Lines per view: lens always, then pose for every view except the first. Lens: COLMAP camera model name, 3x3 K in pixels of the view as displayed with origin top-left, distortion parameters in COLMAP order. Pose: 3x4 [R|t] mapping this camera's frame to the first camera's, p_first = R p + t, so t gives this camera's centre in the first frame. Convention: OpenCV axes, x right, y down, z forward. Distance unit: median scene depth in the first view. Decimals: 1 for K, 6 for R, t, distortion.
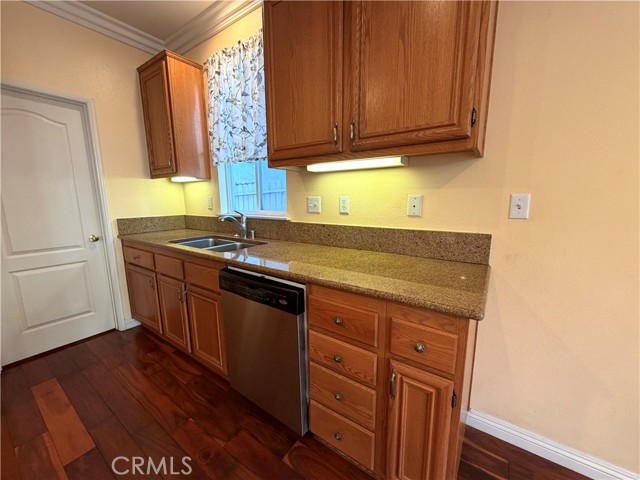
lens RADIAL K [[254.5, 0, 319.6], [0, 254.5, 241.2], [0, 0, 1]] dist [-0.001847, 0.000042]
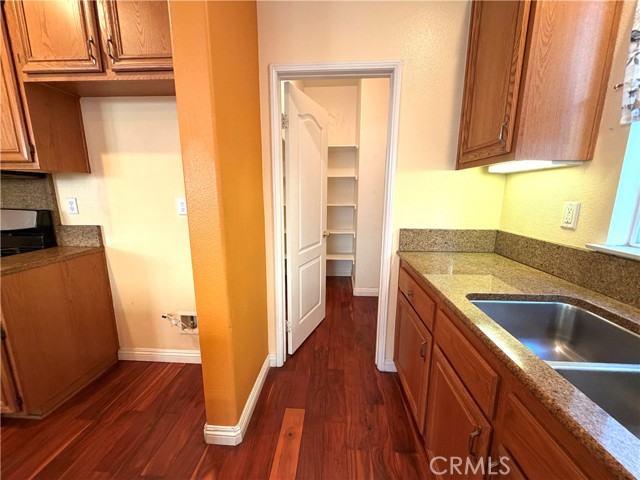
lens RADIAL K [[254.5, 0, 320.8], [0, 254.5, 242.2], [0, 0, 1]] dist [-0.001847, 0.000042]
pose [[0.525547, 0.171858, -0.833226, -0.313806], [-0.150425, 0.982725, 0.107815, -0.095483], [0.837360, 0.068676, 0.542320, 0.431952]]
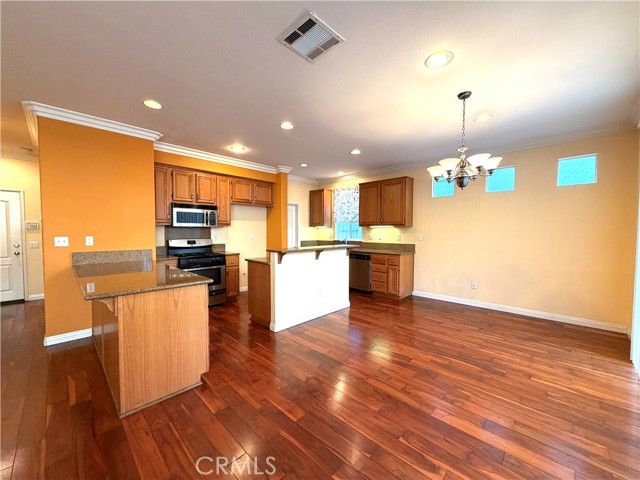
lens RADIAL K [[254.5, 0, 319.0], [0, 254.5, 238.7], [0, 0, 1]] dist [-0.001847, 0.000042]
pose [[0.988095, 0.014905, -0.153121, -0.146952], [-0.035177, 0.990817, -0.130550, 0.276383], [0.149769, 0.134382, 0.979546, -1.912202]]
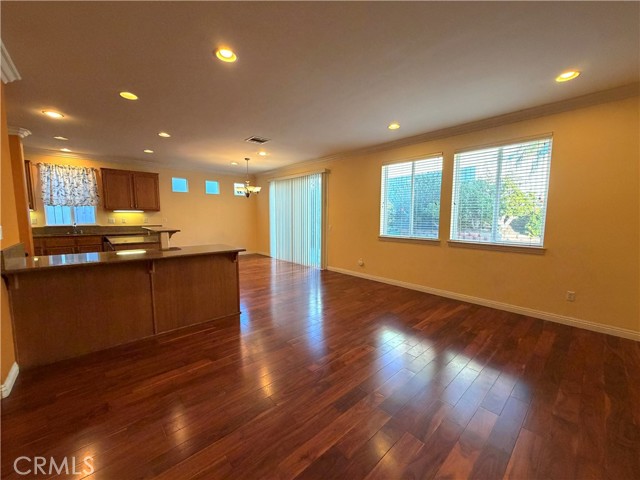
lens RADIAL K [[254.5, 0, 316.4], [0, 254.5, 240.3], [0, 0, 1]] dist [-0.001847, 0.000042]
pose [[0.217936, -0.085532, 0.972208, -2.281177], [0.156462, 0.986330, 0.051701, 0.312010], [-0.963340, 0.140846, 0.228339, -2.006567]]
